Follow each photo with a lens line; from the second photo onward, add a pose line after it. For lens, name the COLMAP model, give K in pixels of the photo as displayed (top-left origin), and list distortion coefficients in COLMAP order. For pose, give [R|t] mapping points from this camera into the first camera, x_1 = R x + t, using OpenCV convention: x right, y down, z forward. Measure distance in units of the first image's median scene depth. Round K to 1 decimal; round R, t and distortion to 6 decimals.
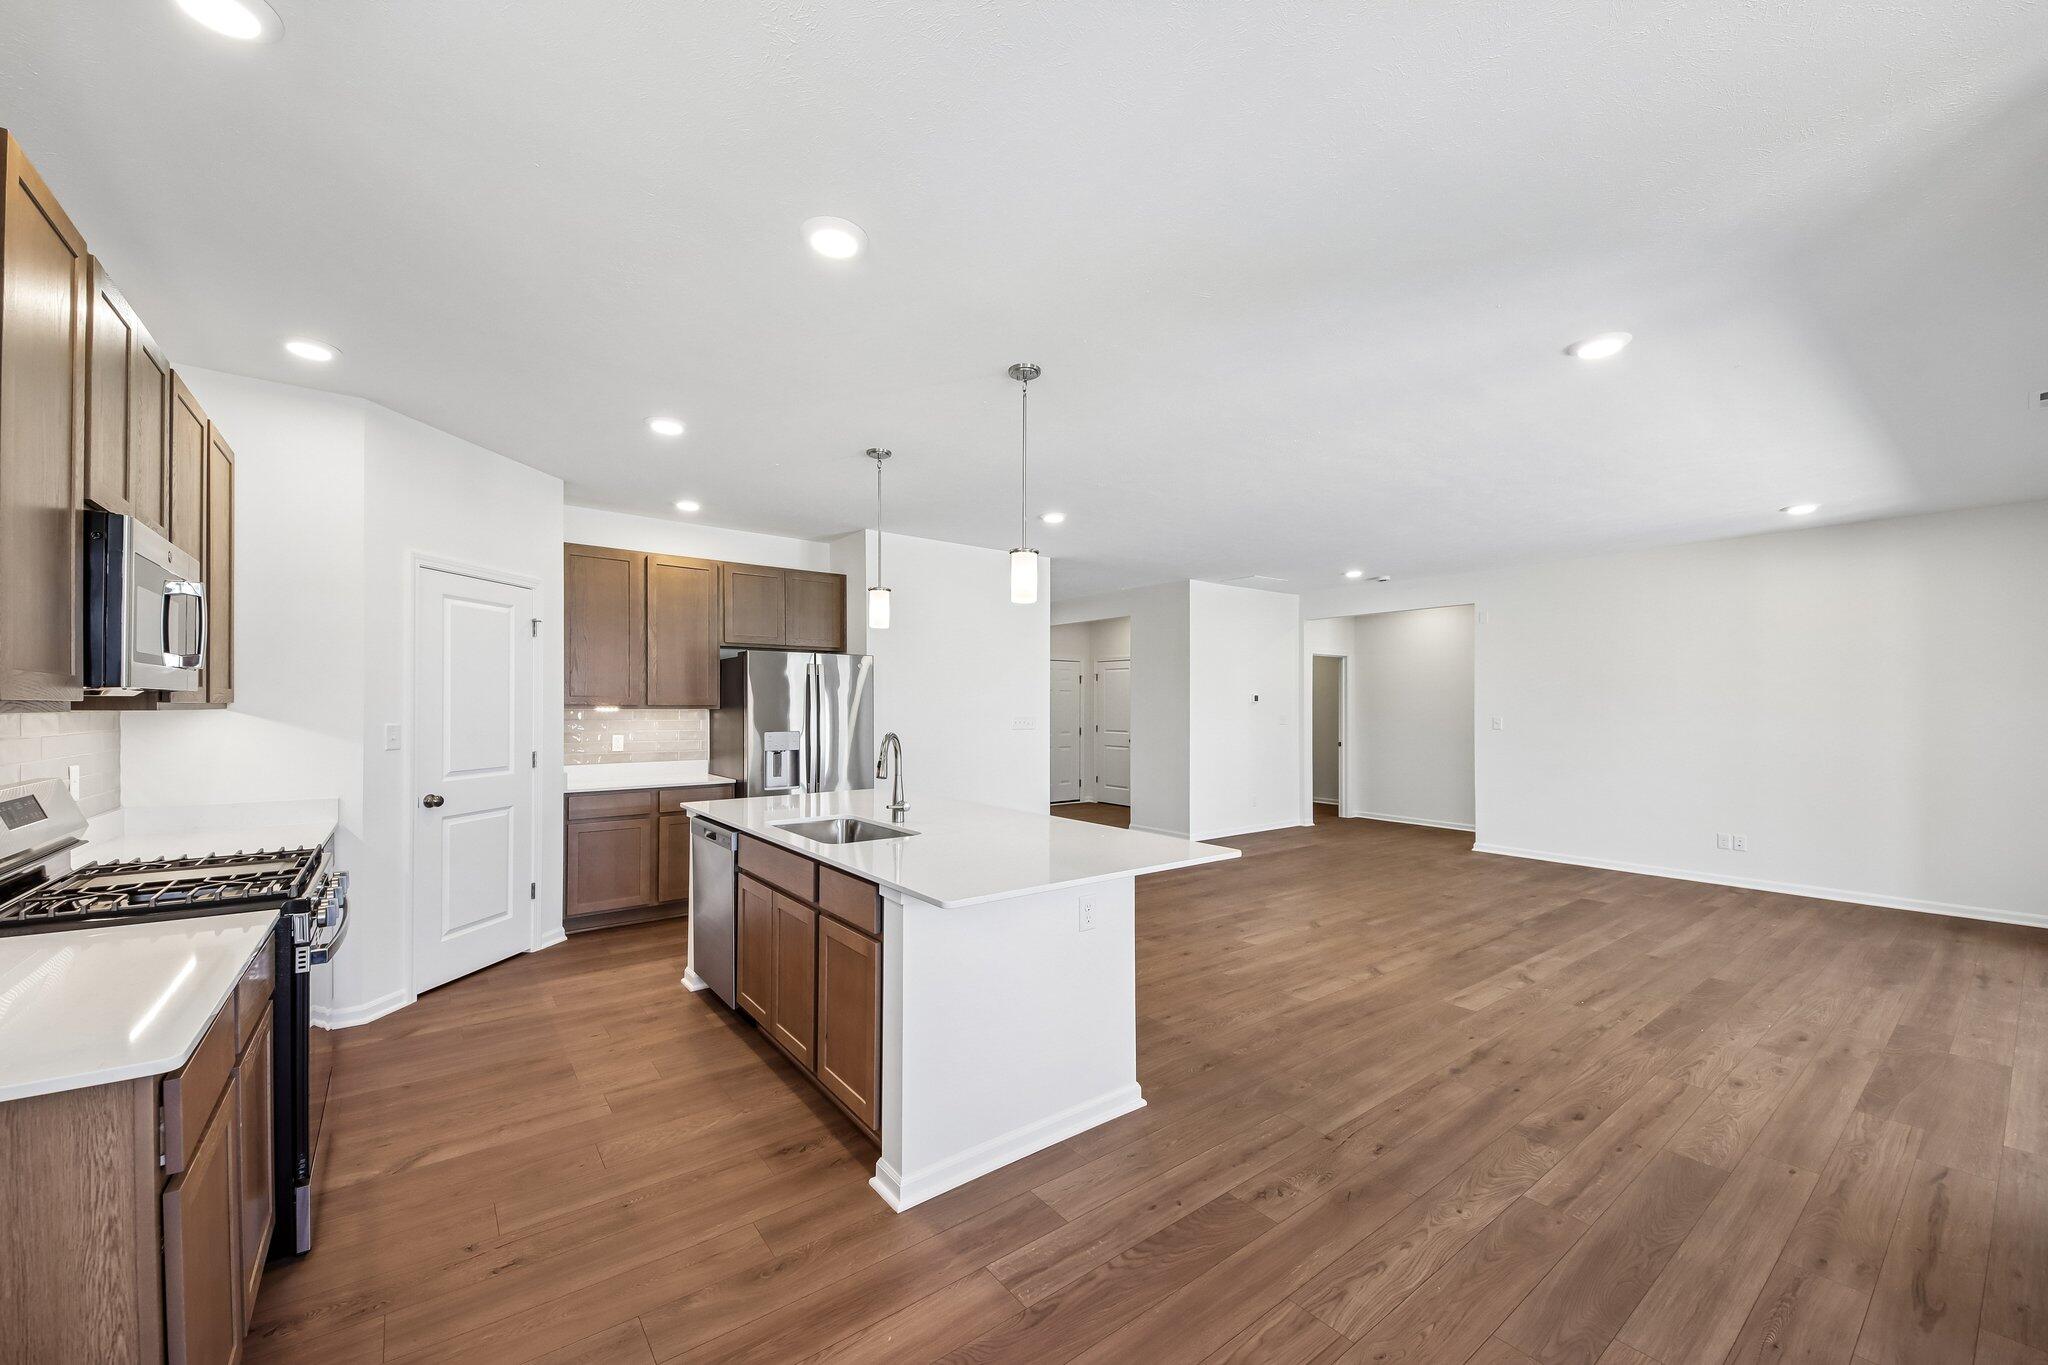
lens RADIAL K [[764.2, 0, 1005.7], [0, 764.2, 702.3], [0, 0, 1]] dist [0.046260, -0.027576]
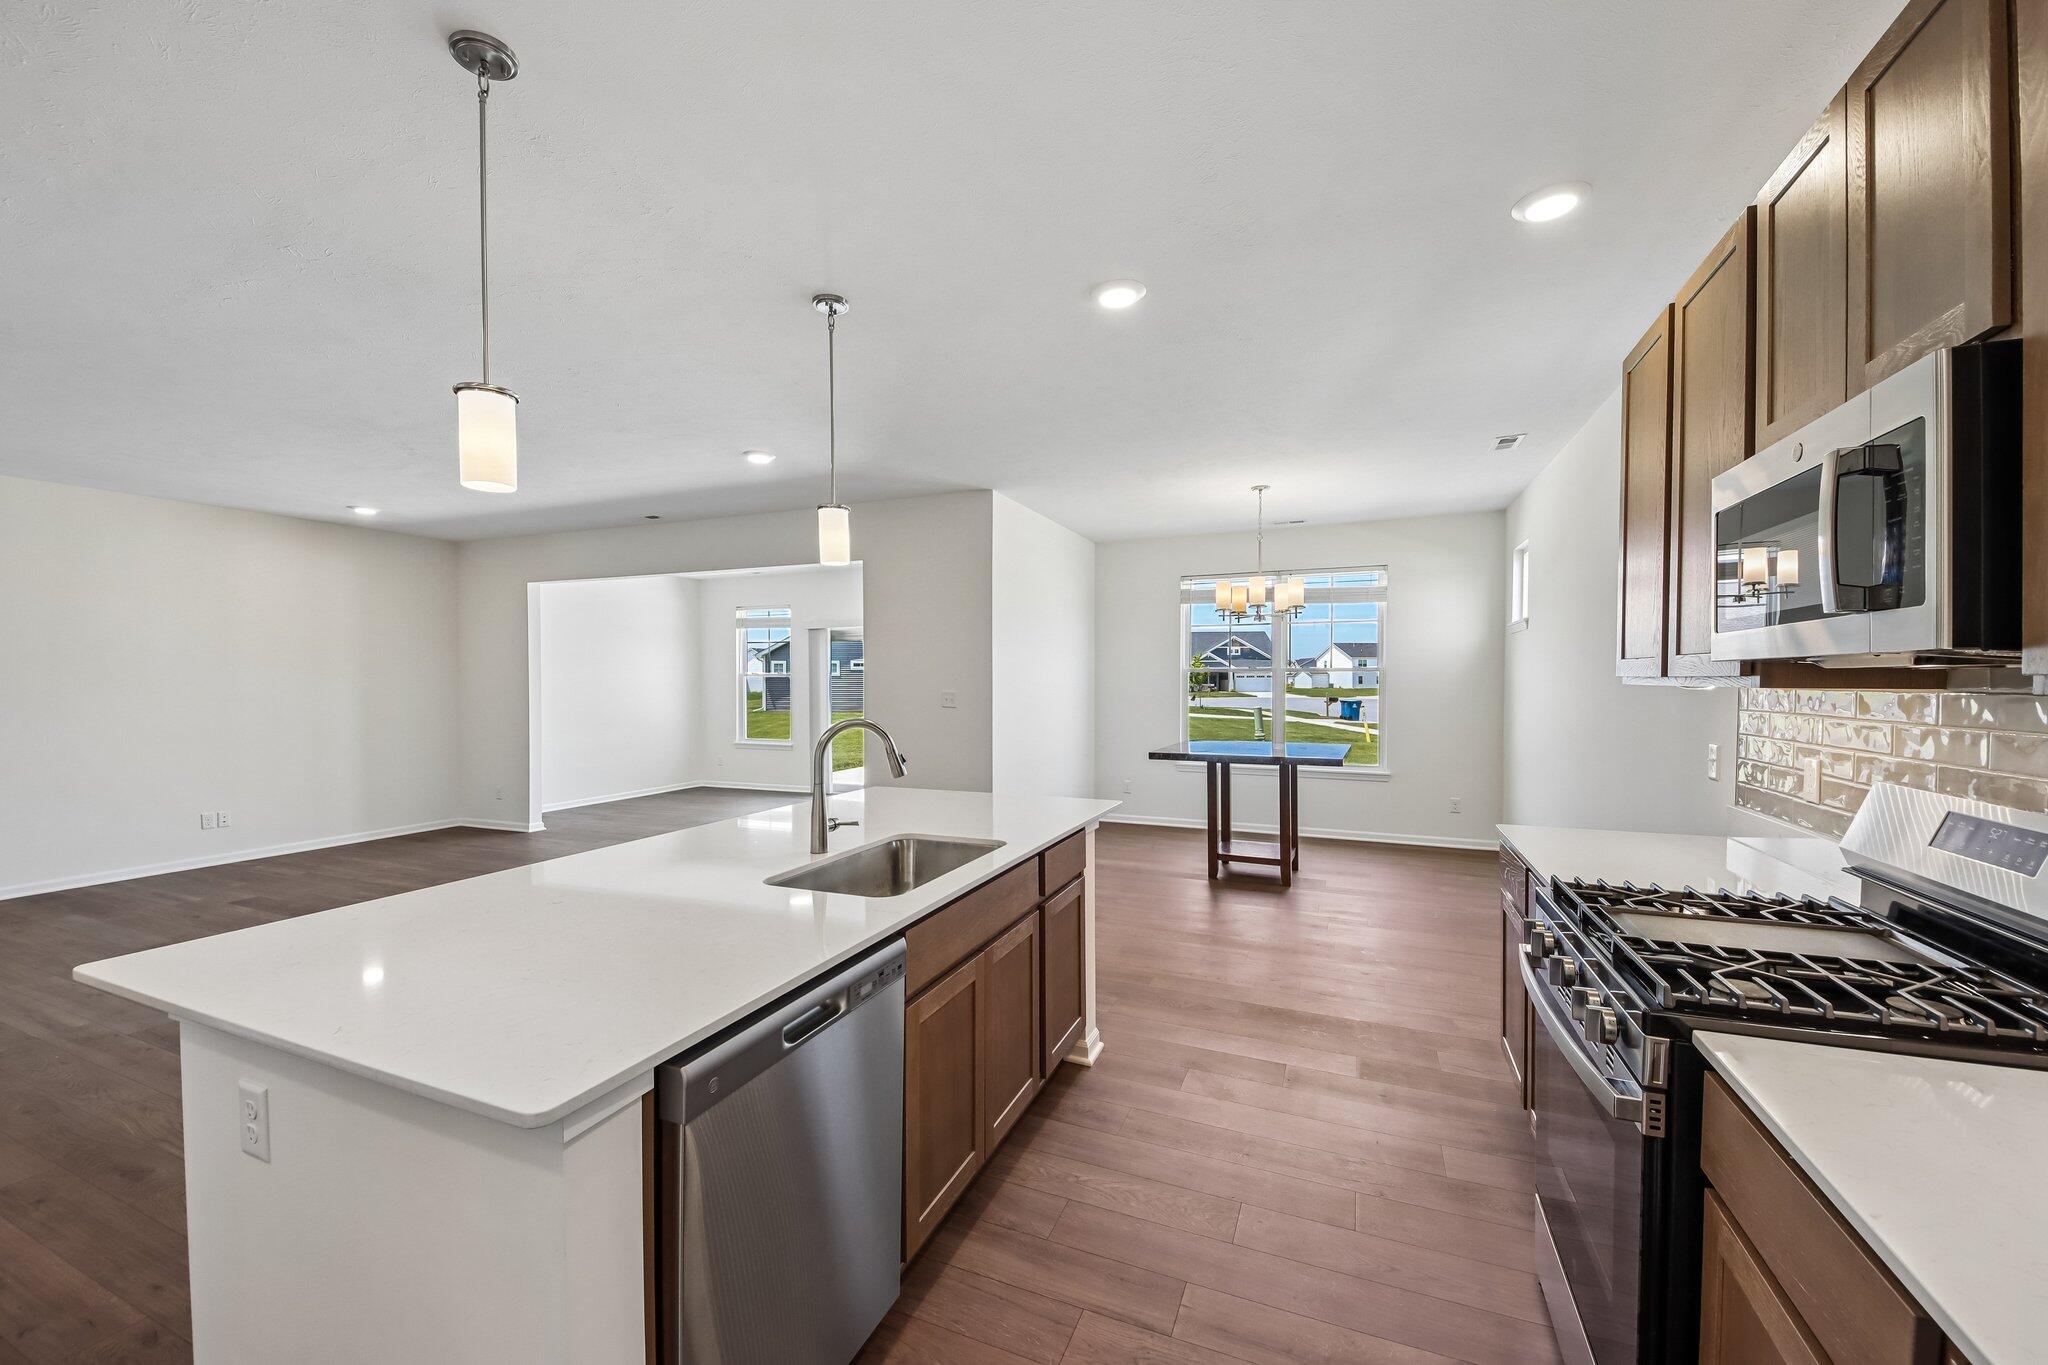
lens RADIAL K [[797.5, 0, 1028.7], [0, 797.5, 696.6], [0, 0, 1]] dist [0.042809, -0.020998]
pose [[-0.514417, -0.018729, 0.857336, -0.612908], [-0.001774, 0.999783, 0.020776, 0.002964], [-0.857539, 0.009166, -0.514338, 0.878160]]
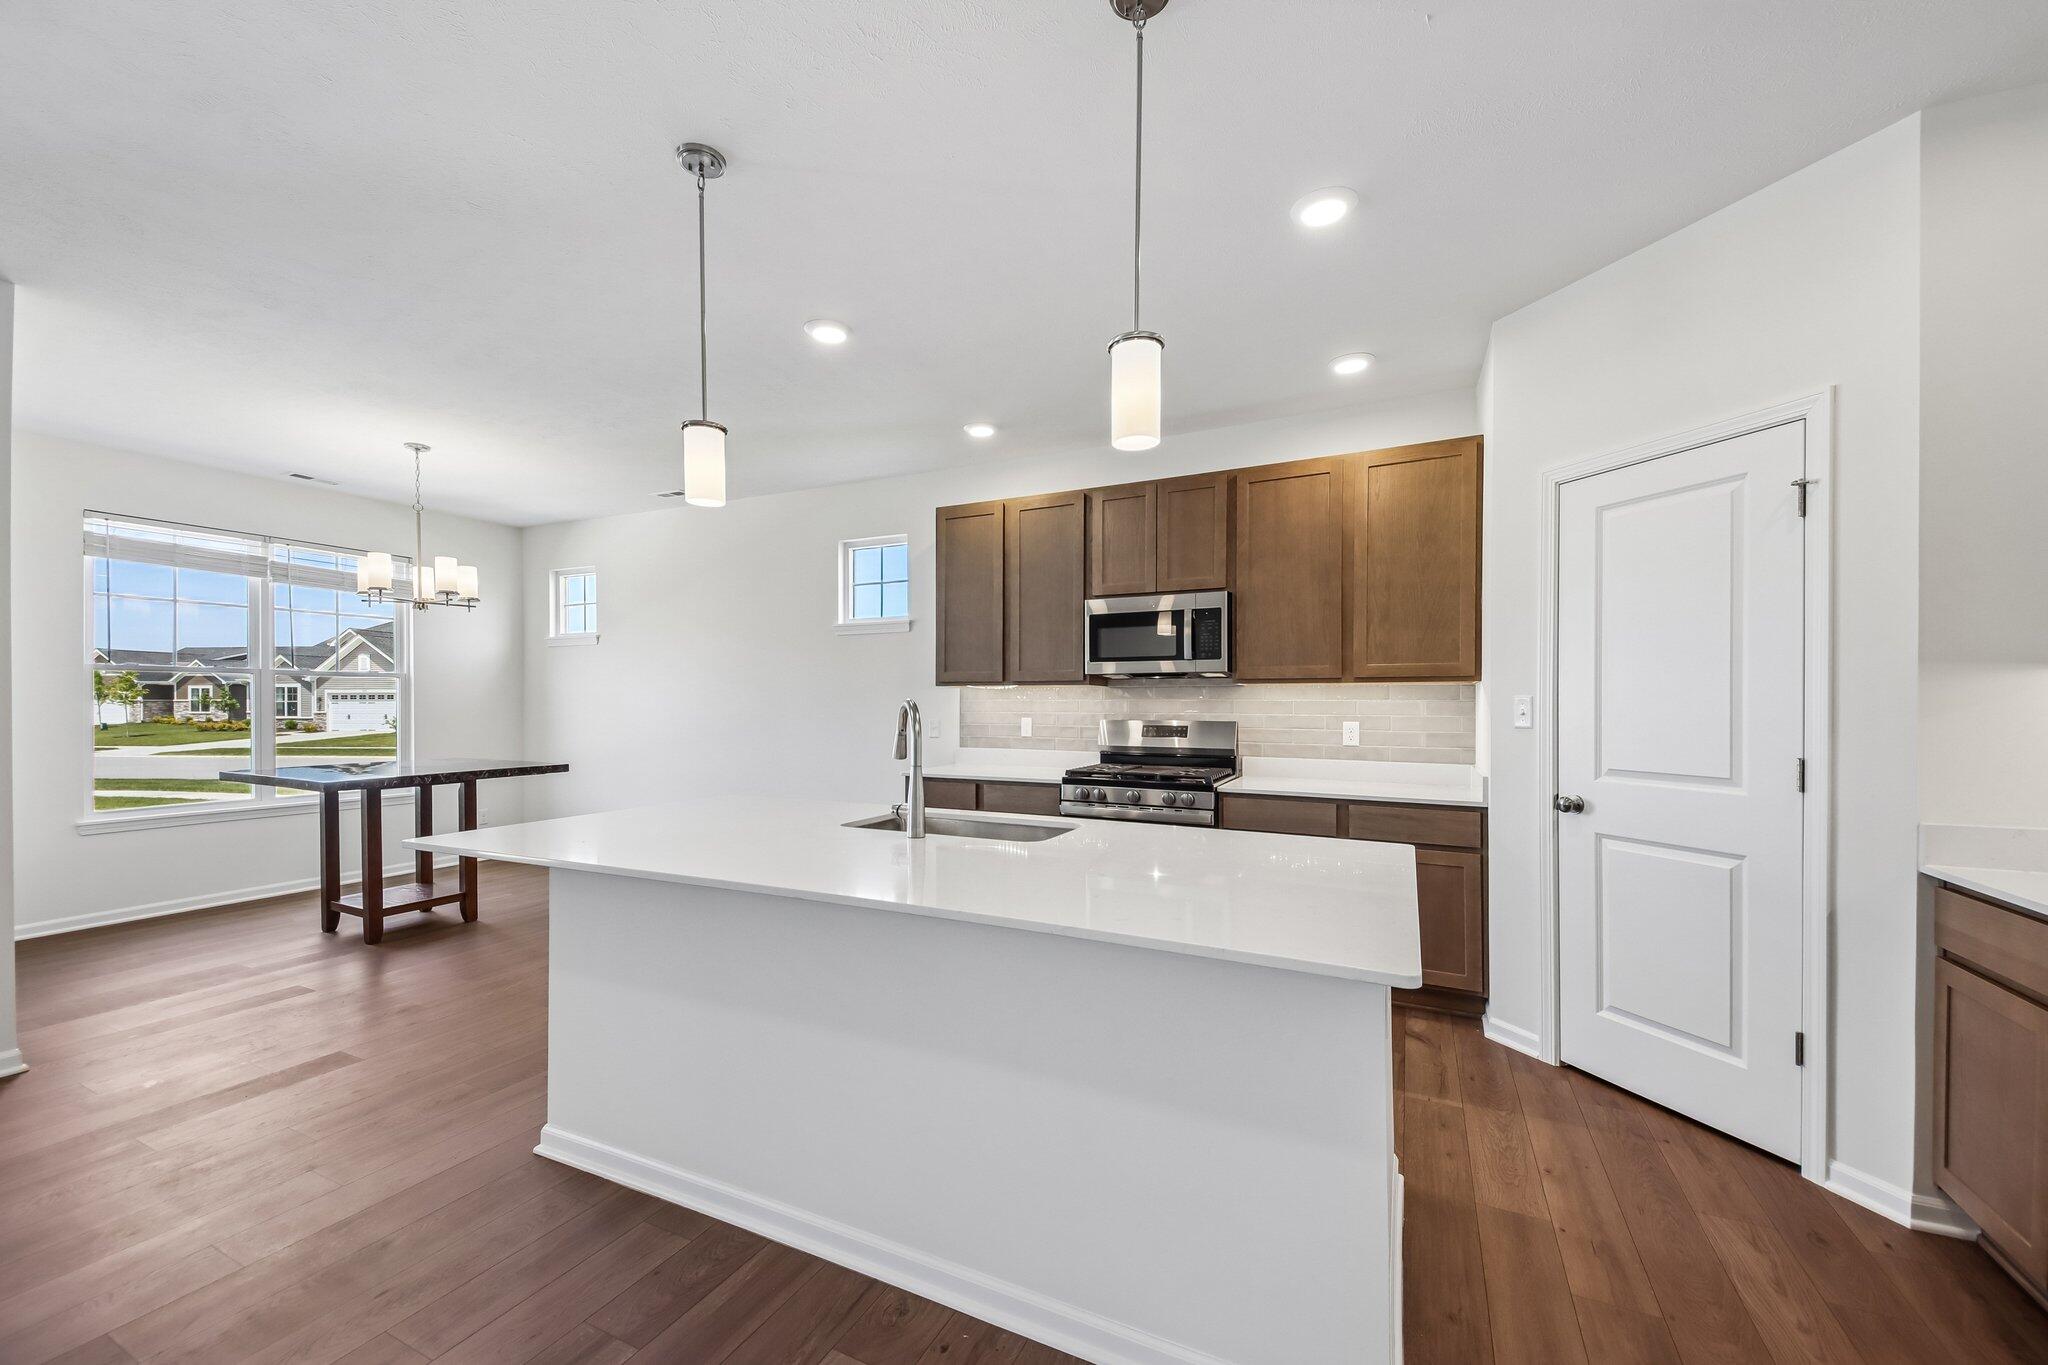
lens RADIAL K [[797.5, 0, 1028.7], [0, 797.5, 696.6], [0, 0, 1]] dist [0.042809, -0.020998]
pose [[-0.879377, -0.006939, -0.476075, 0.068877], [-0.000810, 0.999914, -0.013077, 0.030768], [0.476125, -0.011114, -0.879307, 1.203104]]
